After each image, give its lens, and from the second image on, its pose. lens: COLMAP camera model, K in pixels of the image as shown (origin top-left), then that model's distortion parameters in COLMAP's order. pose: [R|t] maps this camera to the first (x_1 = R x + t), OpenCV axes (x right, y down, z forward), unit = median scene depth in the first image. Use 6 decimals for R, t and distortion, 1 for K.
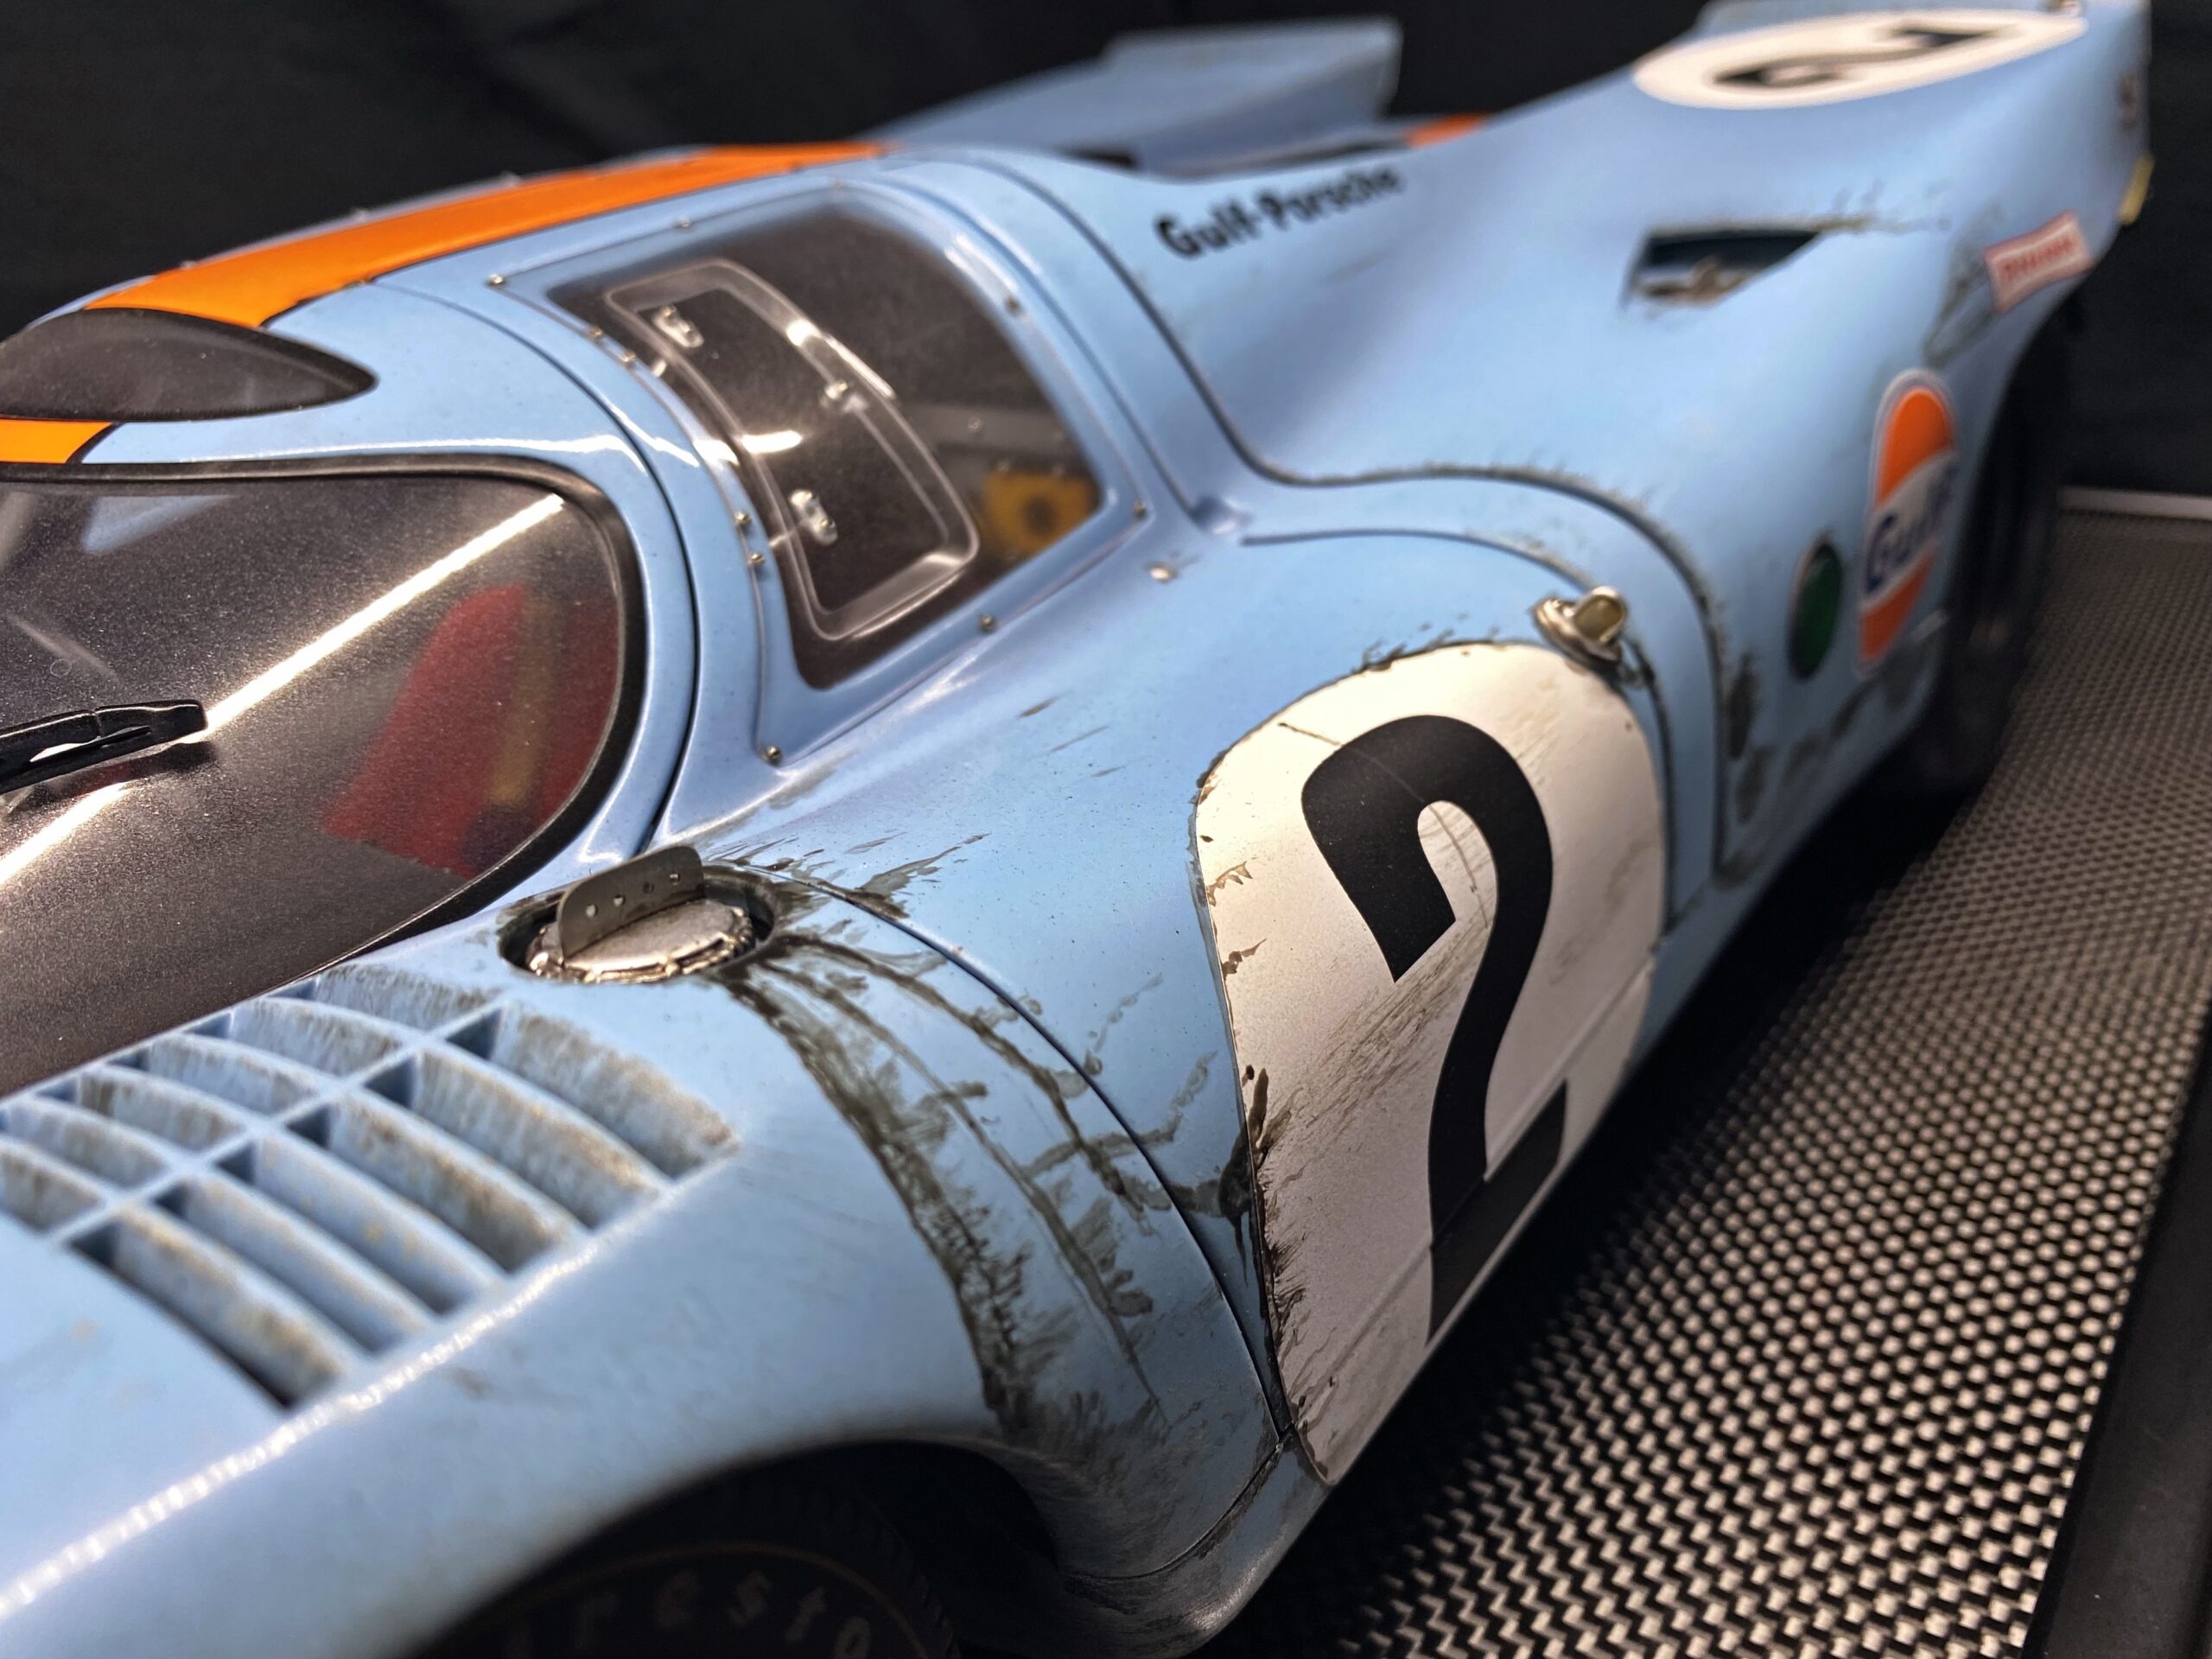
lens RADIAL K [[1749.4, 0, 1110.0], [0, 1749.4, 834.6], [0, 0, 1]] dist [-0.005235, -0.007817]
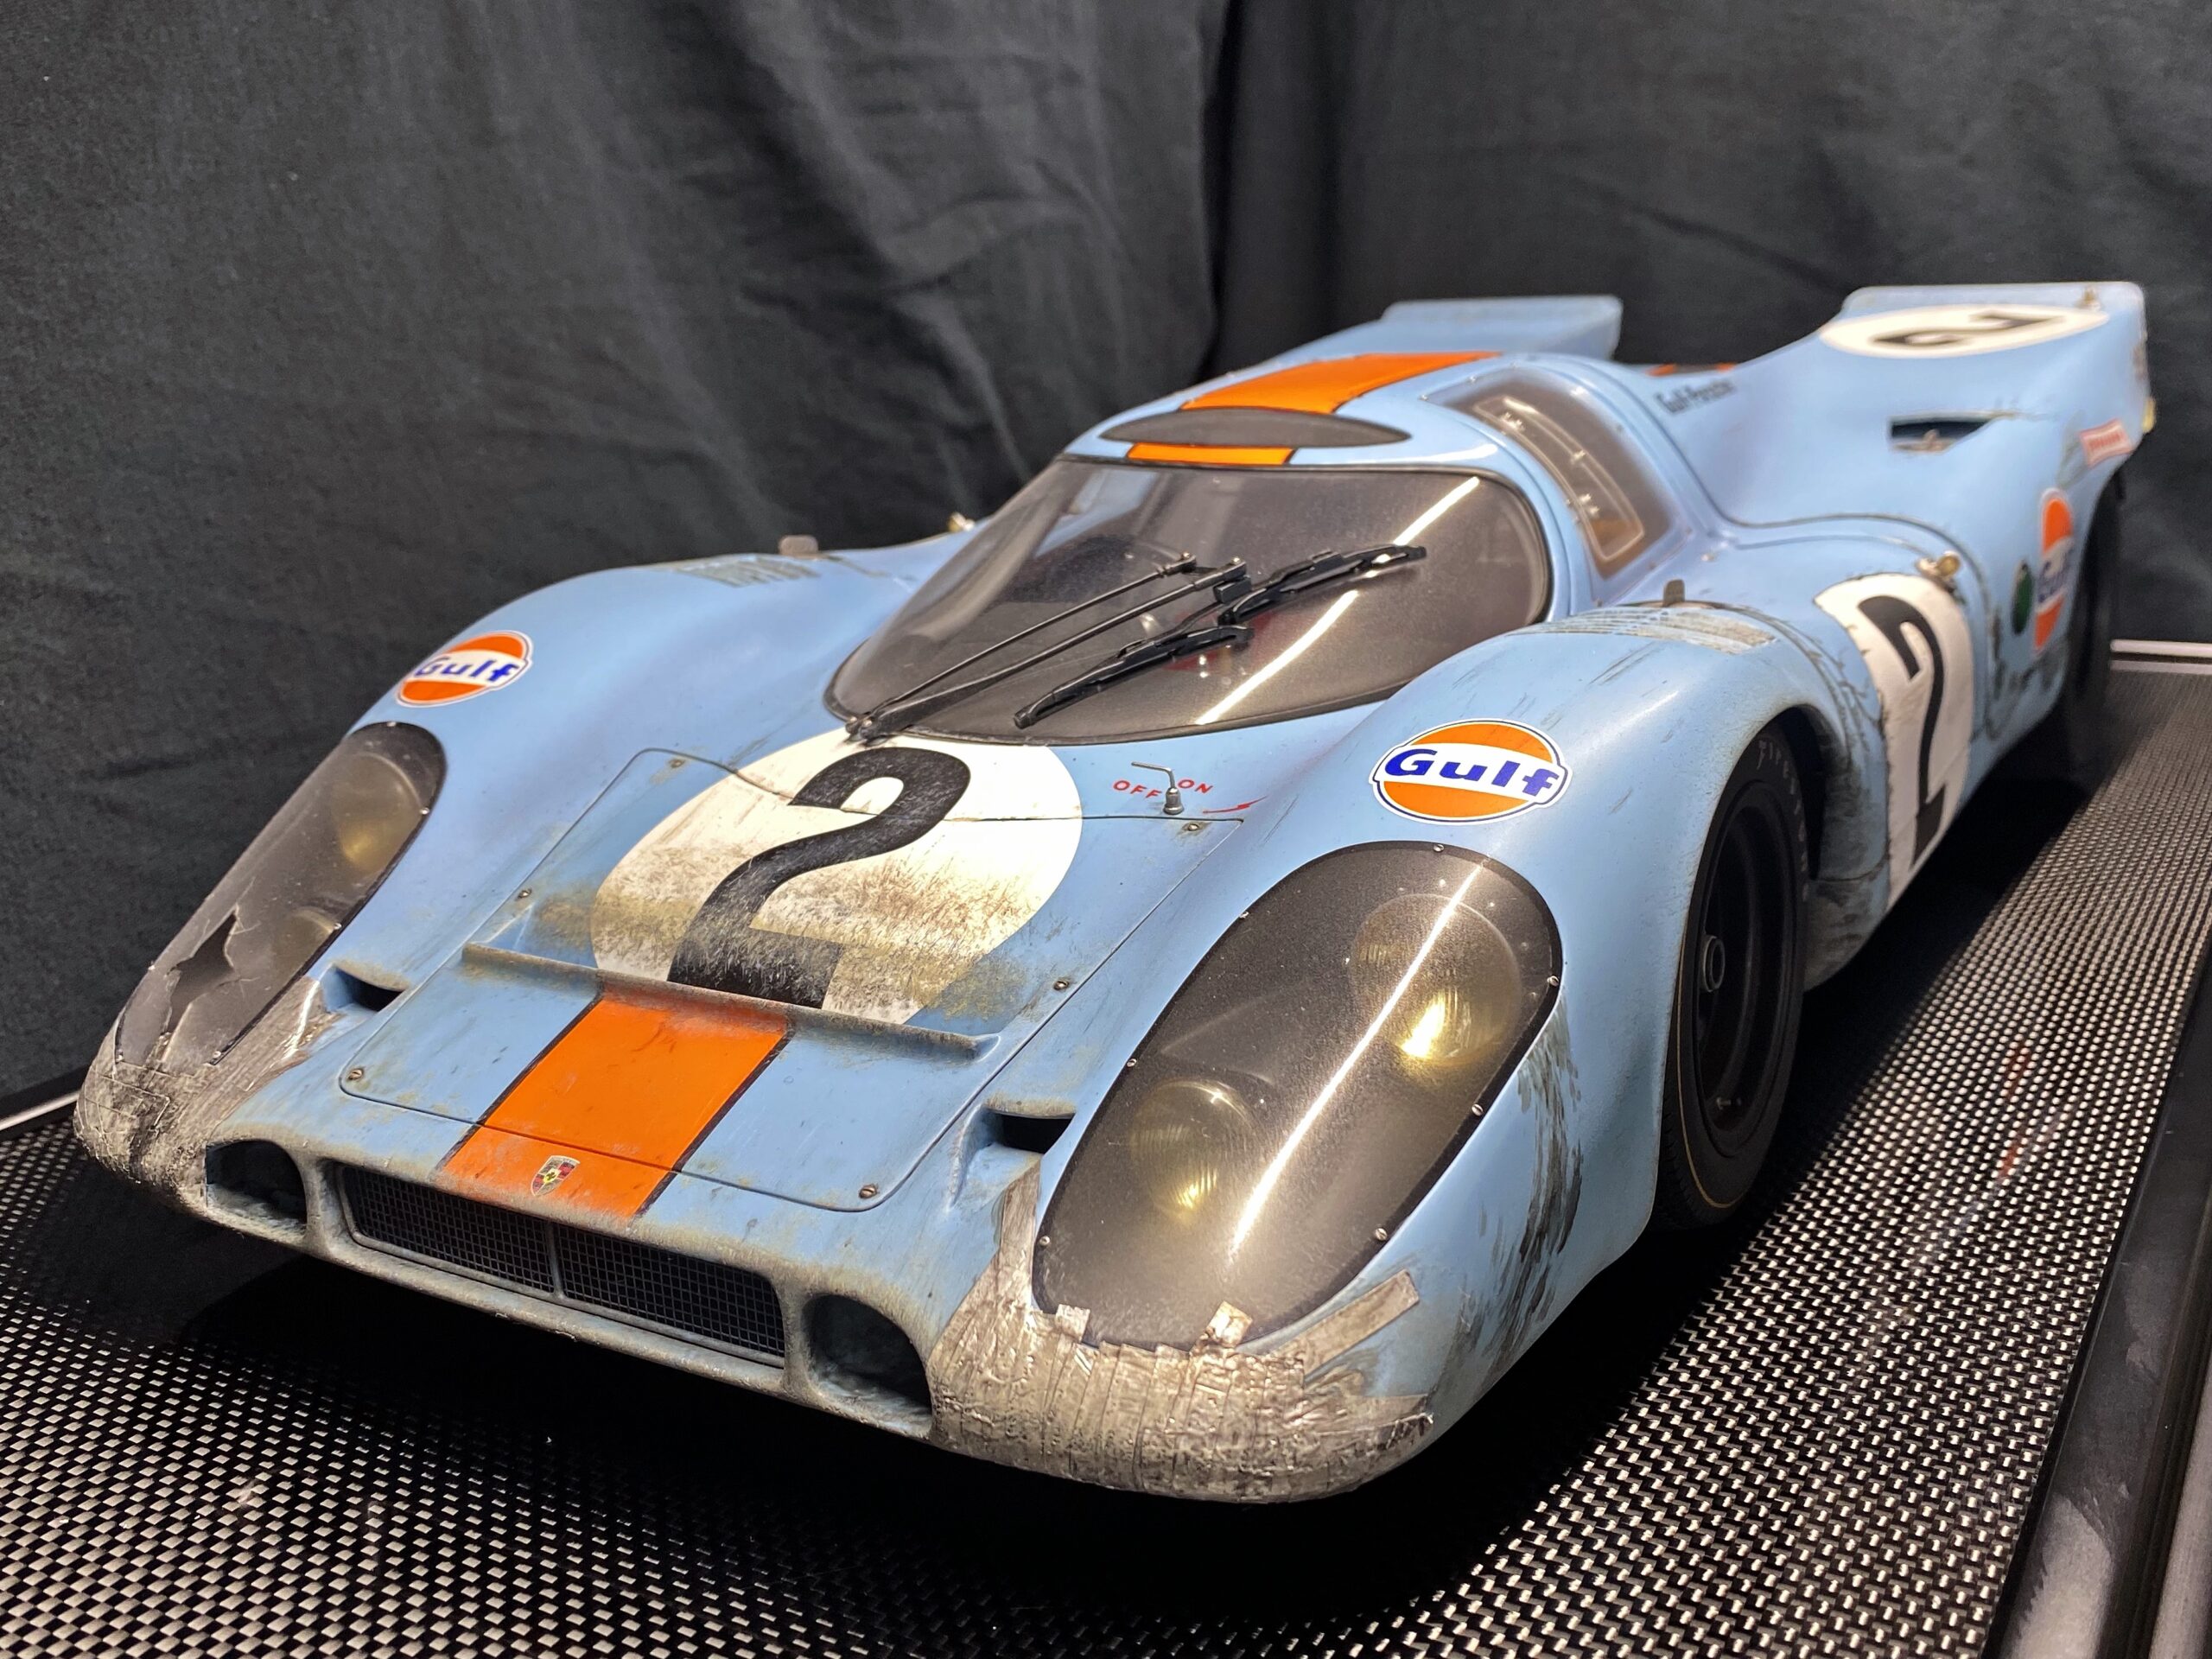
lens RADIAL K [[1874.6, 0, 1106.0], [0, 1874.6, 829.5], [0, 0, 1]] dist [-0.067044, -0.008403]
pose [[0.999588, 0.021181, 0.019374, -0.572003], [-0.017984, 0.988149, -0.152438, 0.405492], [-0.022373, 0.152027, 0.988123, -0.839007]]
